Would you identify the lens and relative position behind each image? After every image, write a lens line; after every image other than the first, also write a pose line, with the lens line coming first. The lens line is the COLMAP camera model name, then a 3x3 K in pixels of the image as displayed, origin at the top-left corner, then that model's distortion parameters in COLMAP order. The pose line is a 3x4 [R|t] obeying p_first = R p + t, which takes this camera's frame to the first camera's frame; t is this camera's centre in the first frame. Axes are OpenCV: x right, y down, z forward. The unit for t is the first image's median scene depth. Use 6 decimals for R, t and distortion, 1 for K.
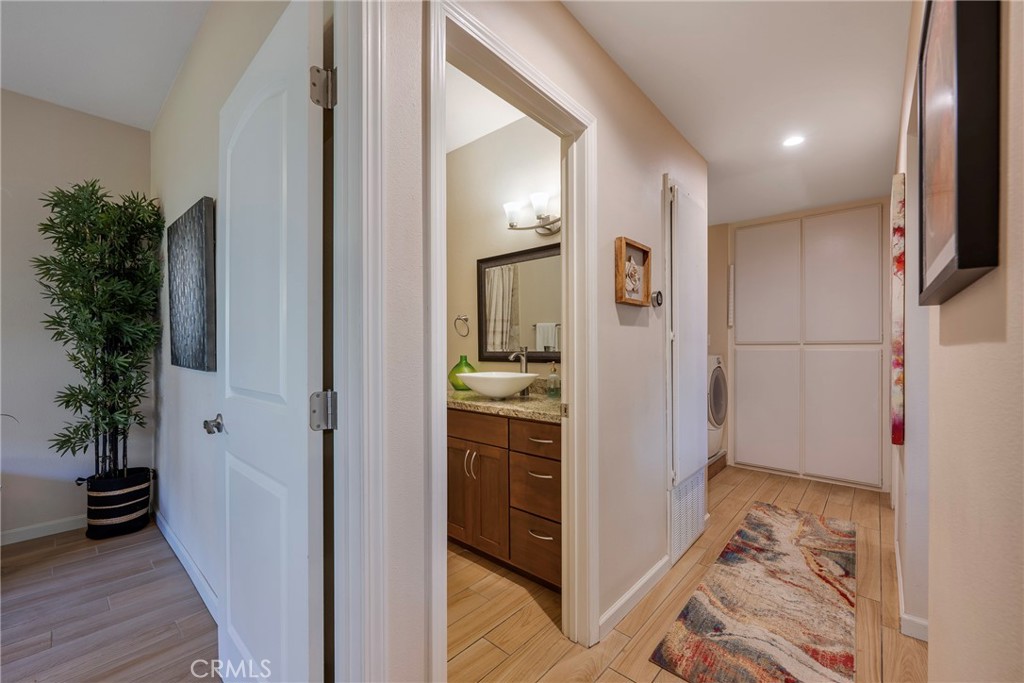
lens RADIAL K [[406.0, 0, 514.9], [0, 406.0, 347.7], [0, 0, 1]] dist [0.001169, -0.000027]
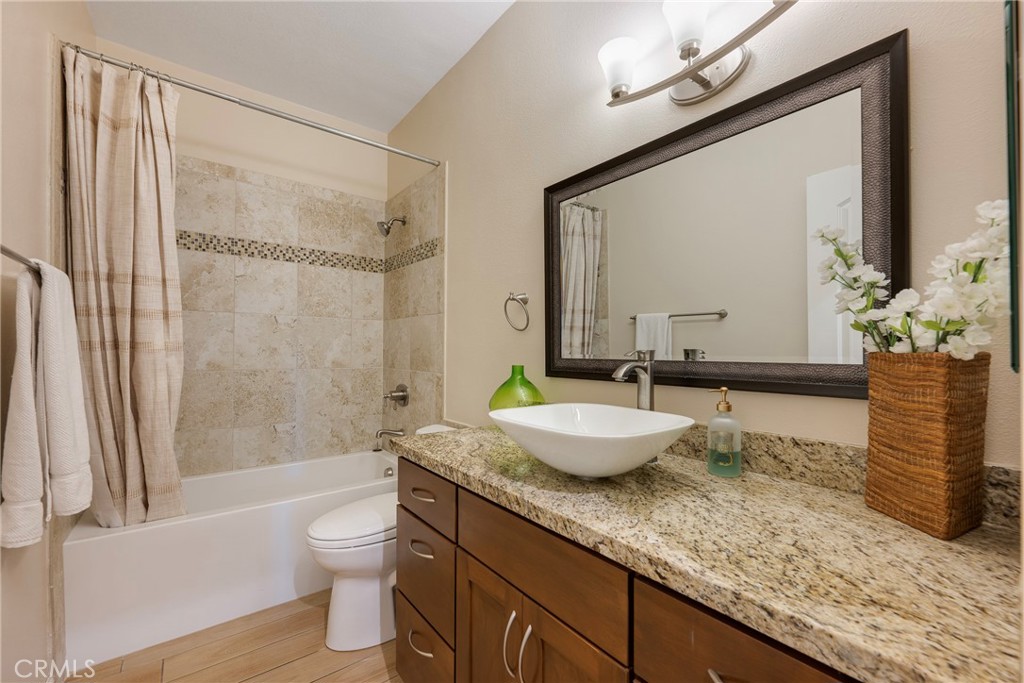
lens RADIAL K [[406.0, 0, 514.9], [0, 406.0, 347.7], [0, 0, 1]] dist [0.001169, -0.000027]
pose [[0.984021, 0.007229, -0.177905, -0.035151], [-0.008361, 0.999949, -0.005616, -0.001007], [0.177855, 0.007014, 0.984032, 0.474287]]
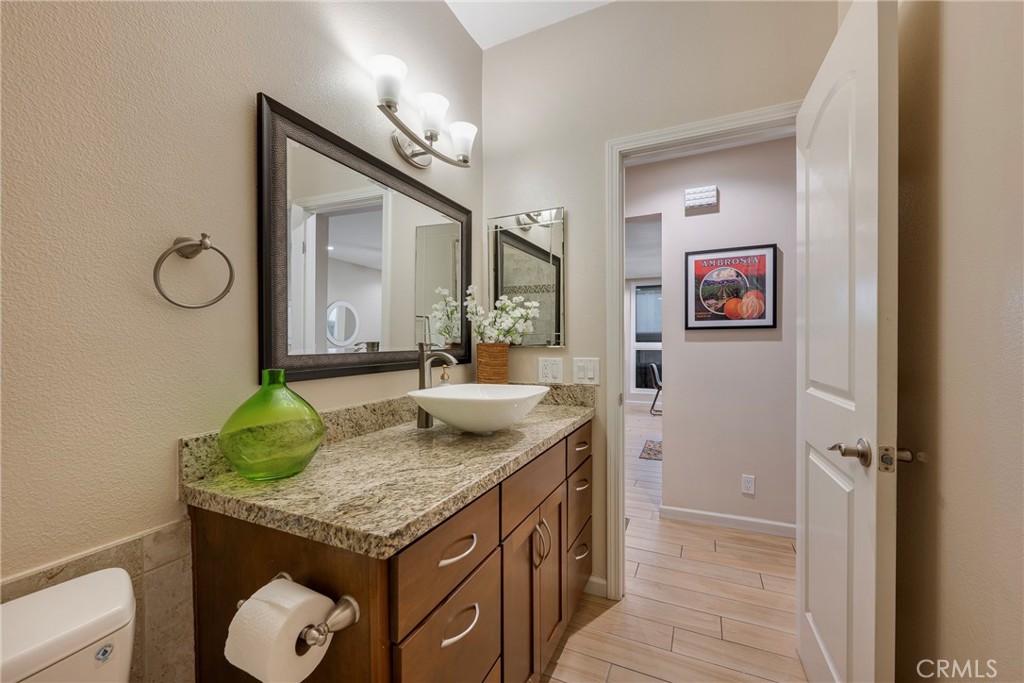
lens RADIAL K [[406.0, 0, 514.9], [0, 406.0, 347.7], [0, 0, 1]] dist [0.001169, -0.000027]
pose [[-0.275723, -0.007020, 0.961211, -0.501781], [0.004359, 0.999954, 0.008553, 0.000088], [-0.961227, 0.006548, -0.275680, 0.916442]]
